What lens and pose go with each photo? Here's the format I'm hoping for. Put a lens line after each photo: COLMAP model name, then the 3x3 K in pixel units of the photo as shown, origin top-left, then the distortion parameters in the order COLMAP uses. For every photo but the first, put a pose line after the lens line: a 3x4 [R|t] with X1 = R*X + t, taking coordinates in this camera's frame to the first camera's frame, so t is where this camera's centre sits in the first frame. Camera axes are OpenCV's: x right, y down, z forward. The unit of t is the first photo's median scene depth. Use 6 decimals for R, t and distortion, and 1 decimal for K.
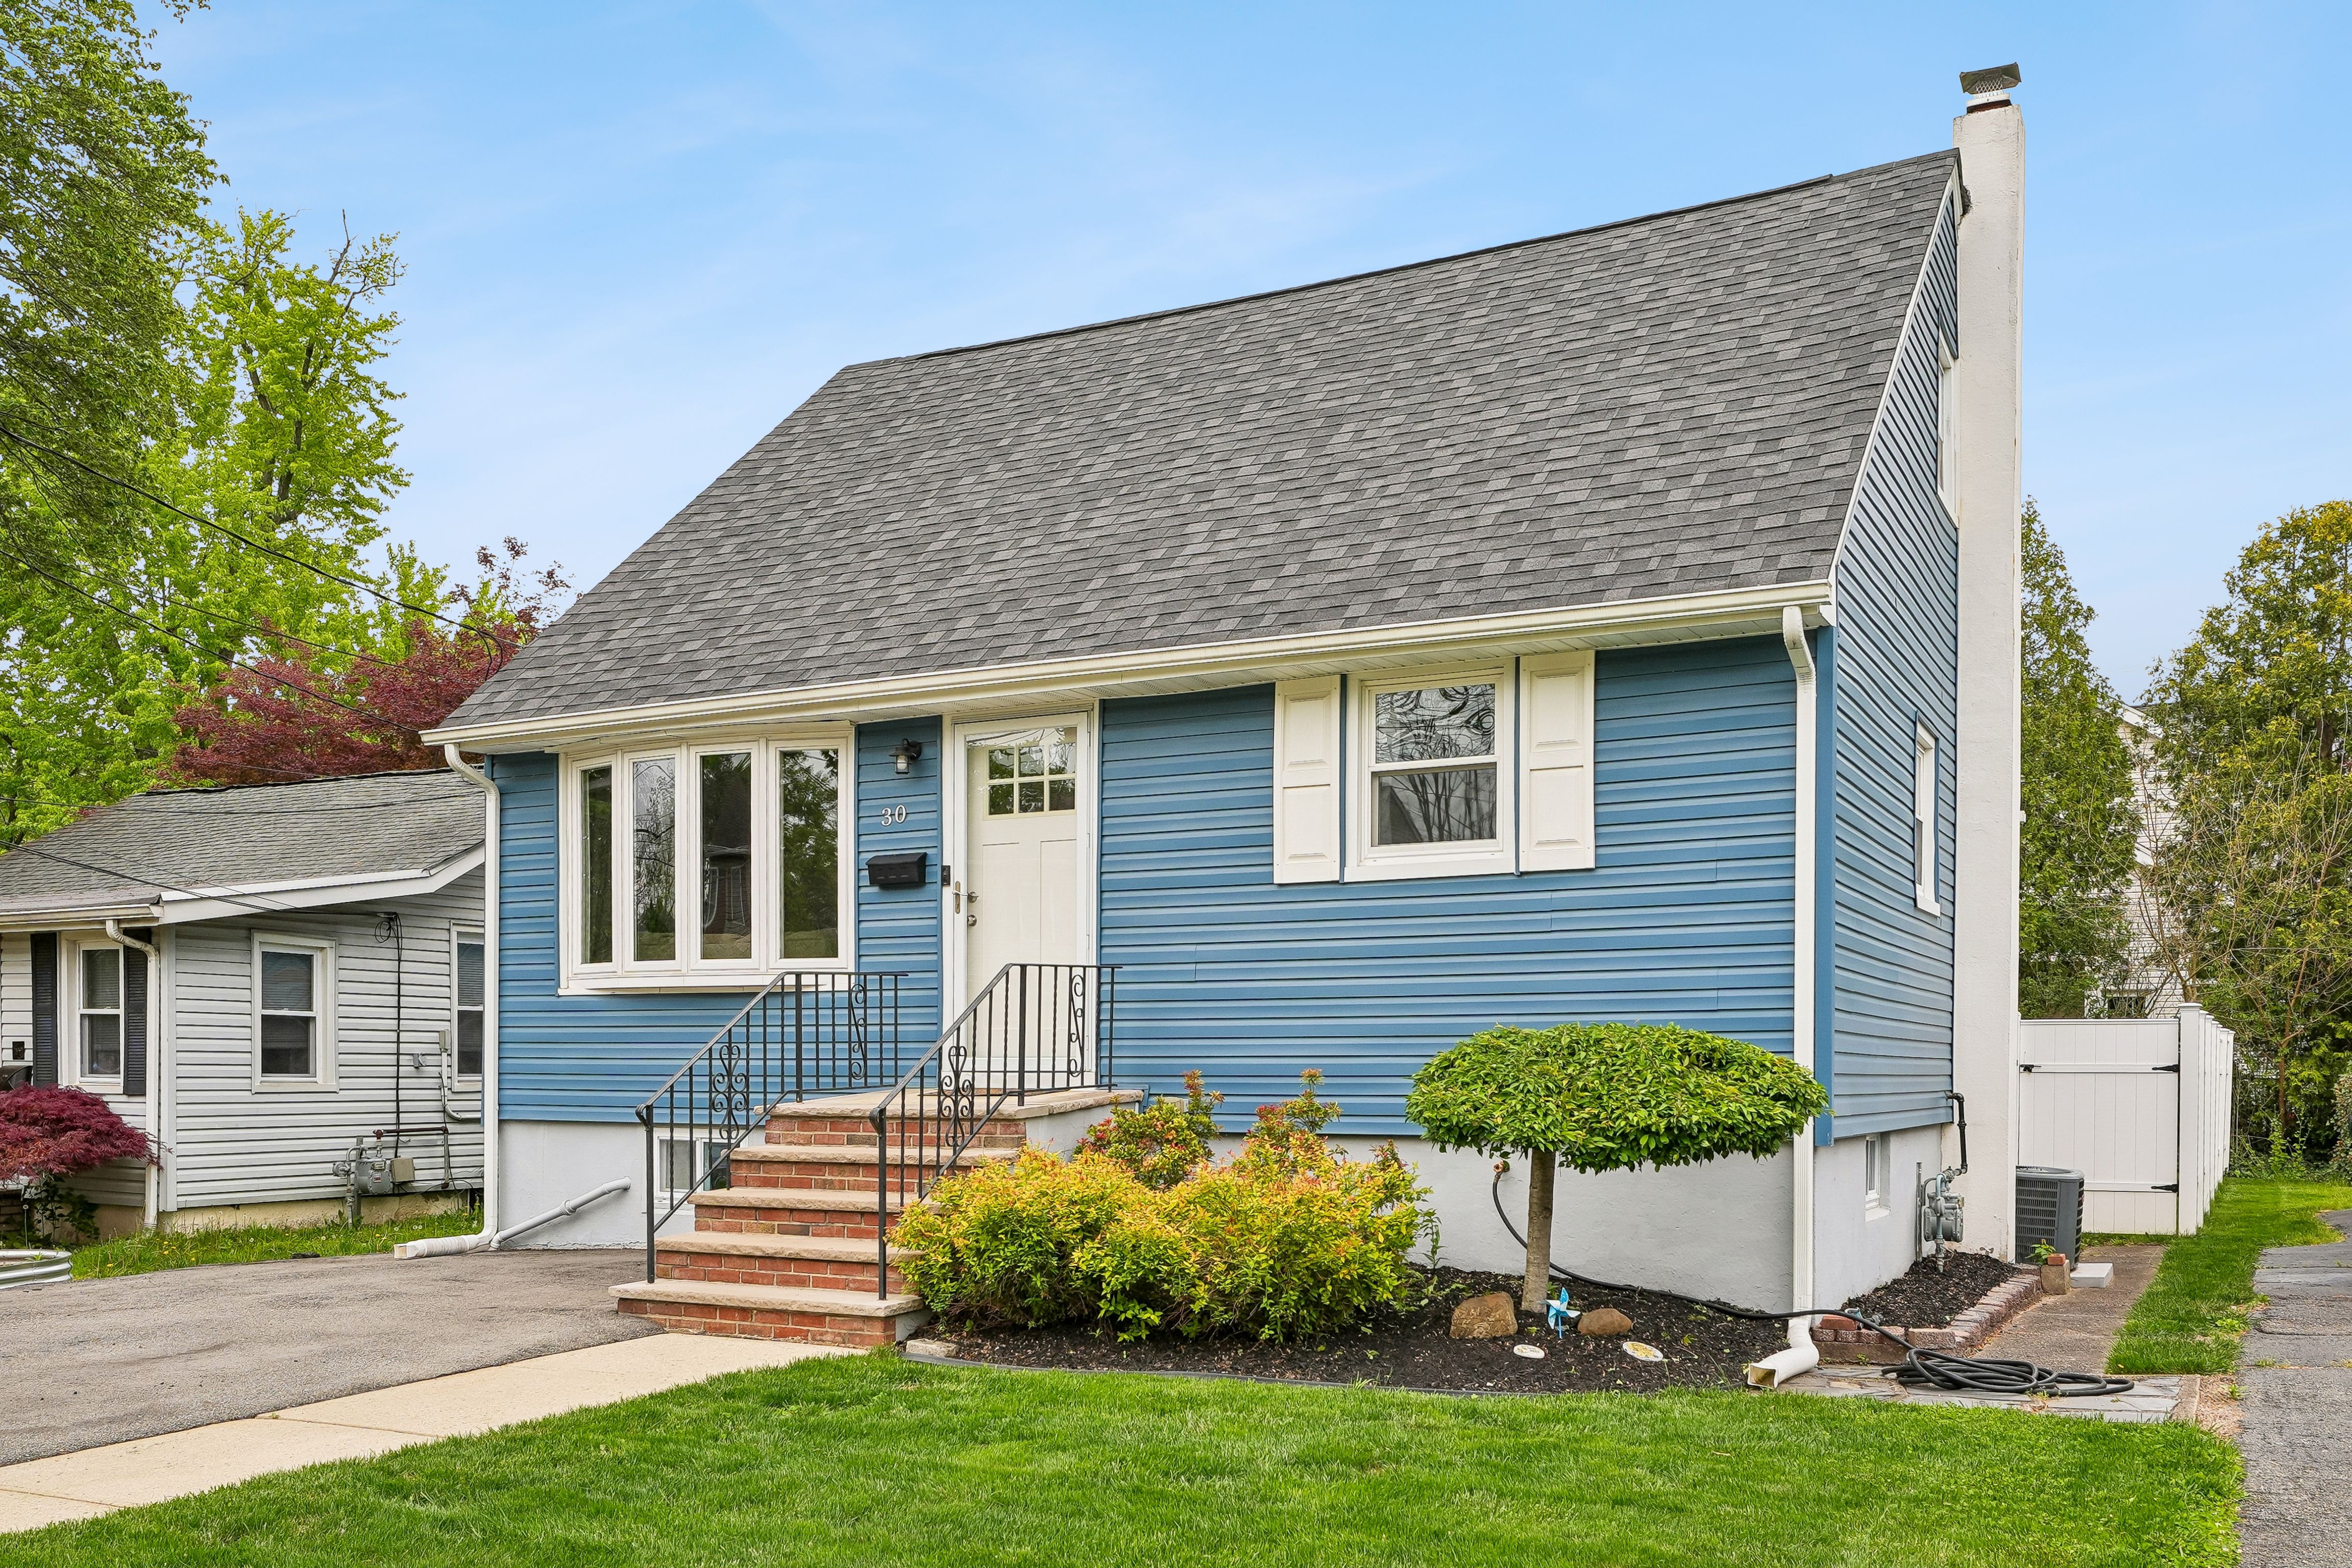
lens RADIAL K [[2000.5, 0, 1176.0], [0, 2000.5, 784.0], [0, 0, 1]] dist [-0.004770, 0.000201]
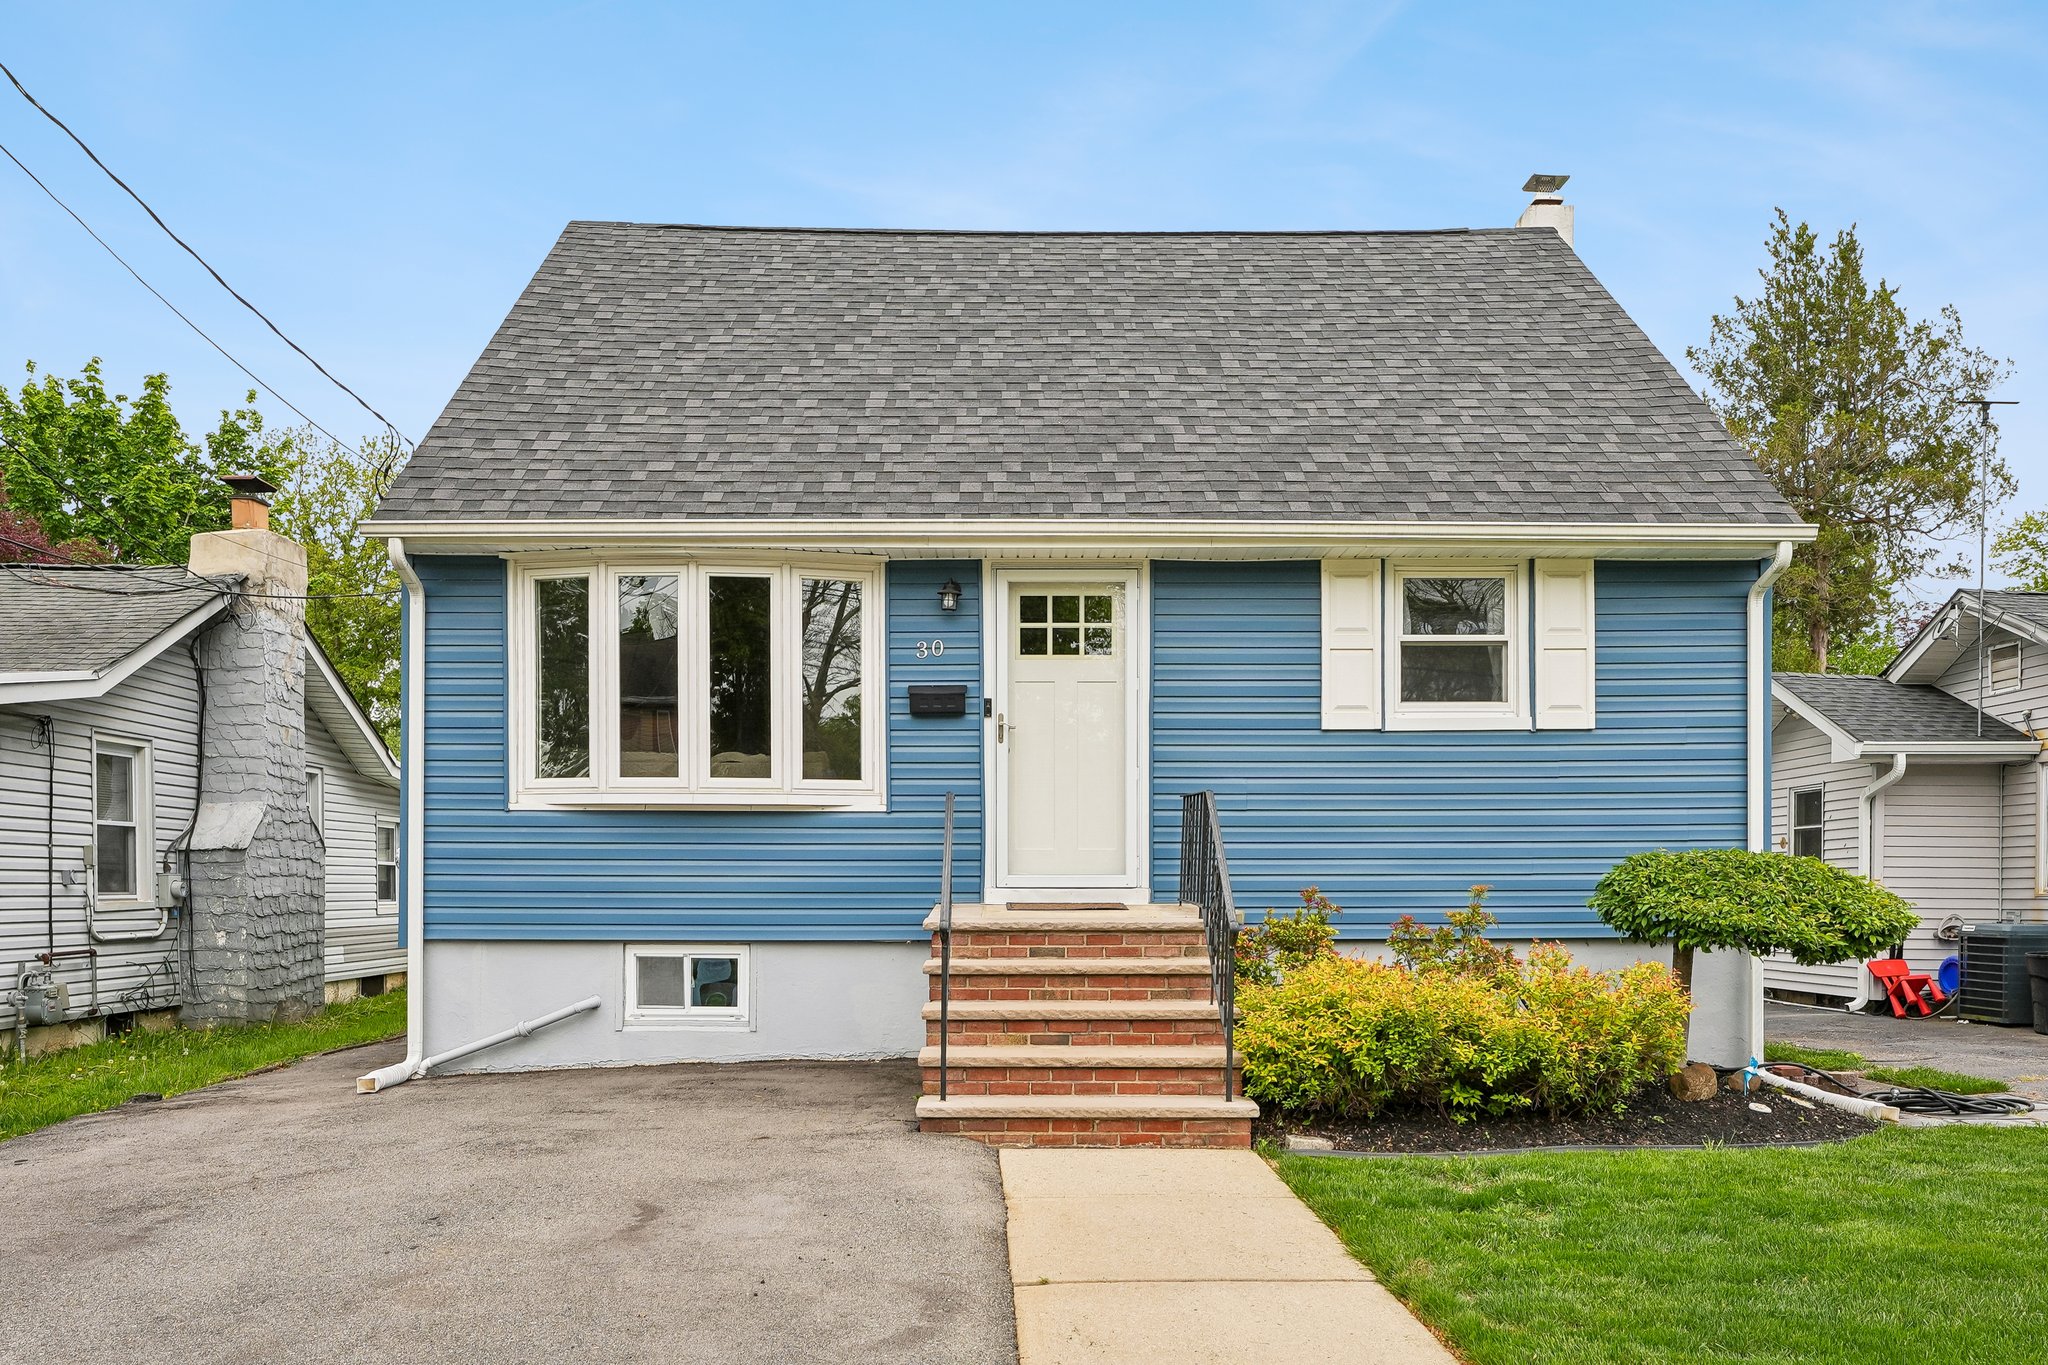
lens RADIAL K [[1513.8, 0, 1029.0], [0, 1513.8, 707.1], [0, 0, 1]] dist [0.003639, 0.000570]
pose [[0.878968, 0.054063, 0.473806, -0.499053], [-0.065692, 0.997808, 0.008013, 0.038539], [-0.472334, -0.038168, 0.880593, 0.273928]]
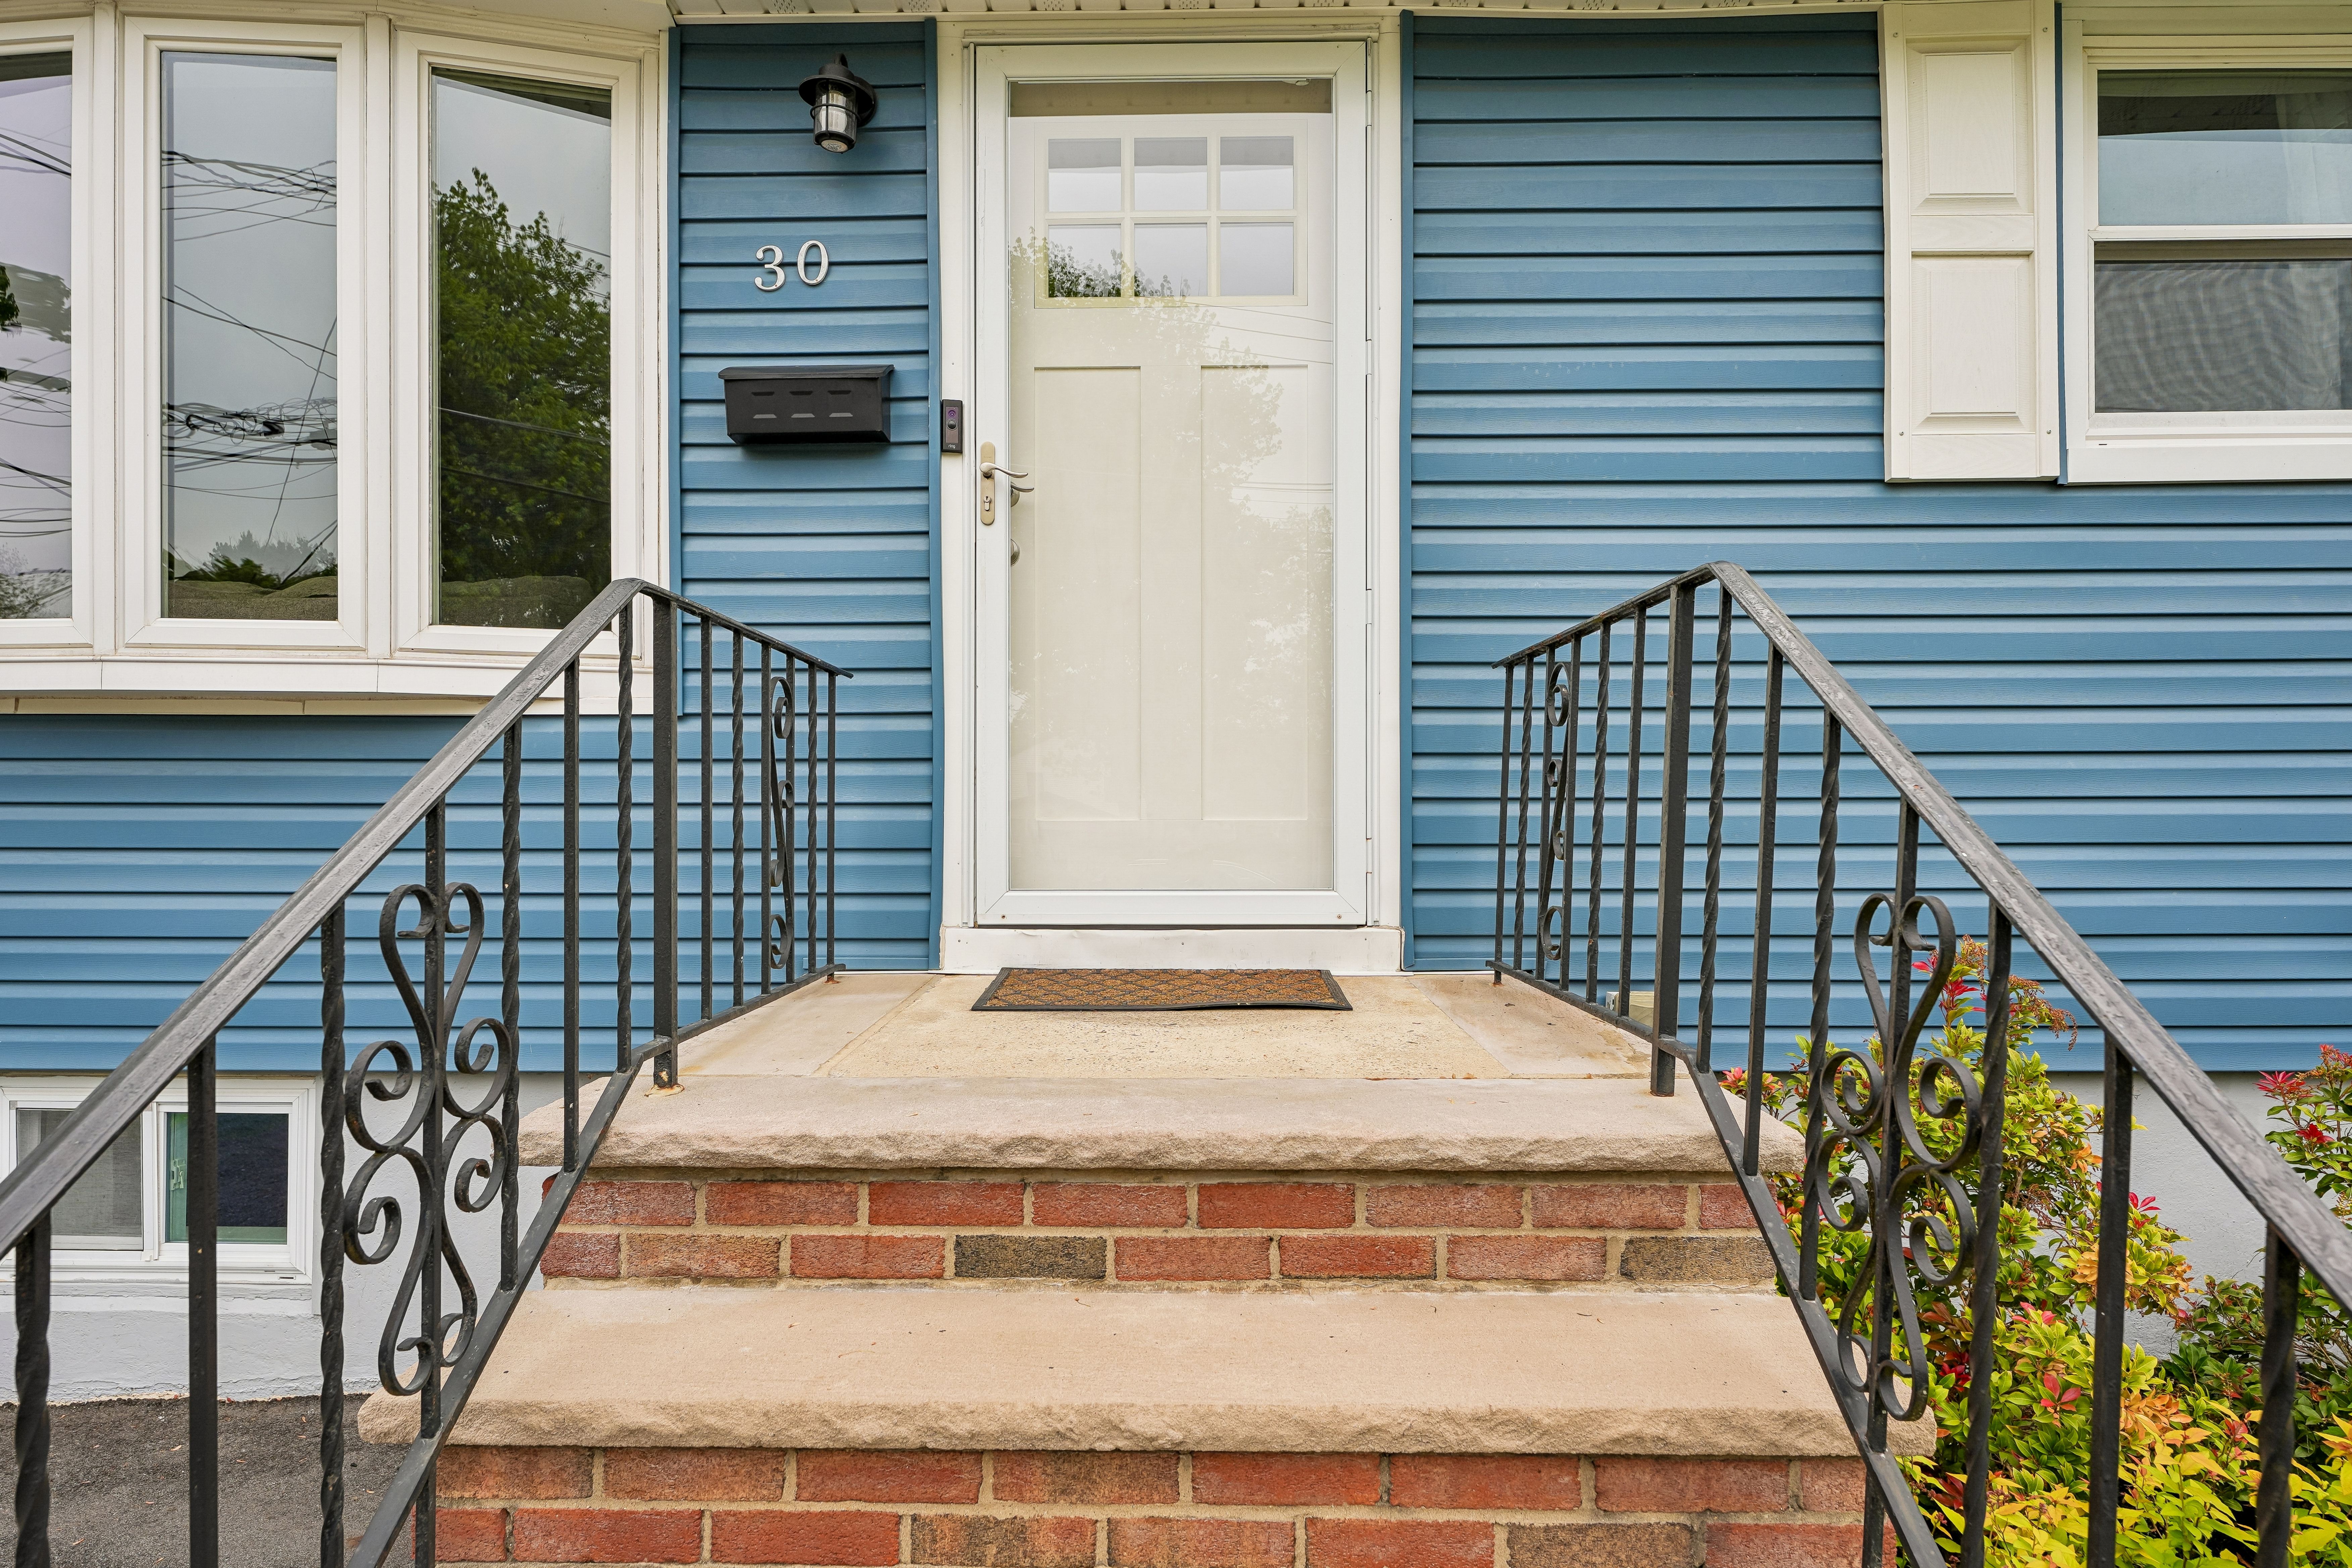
lens RADIAL K [[1281.4, 0, 1176.0], [0, 1281.4, 784.0], [0, 0, 1]] dist [-0.002853, -0.000162]
pose [[0.891057, 0.020729, 0.453417, -0.193659], [-0.062185, 0.995112, 0.076713, 0.095918], [-0.449611, -0.096551, 0.887991, 0.773297]]
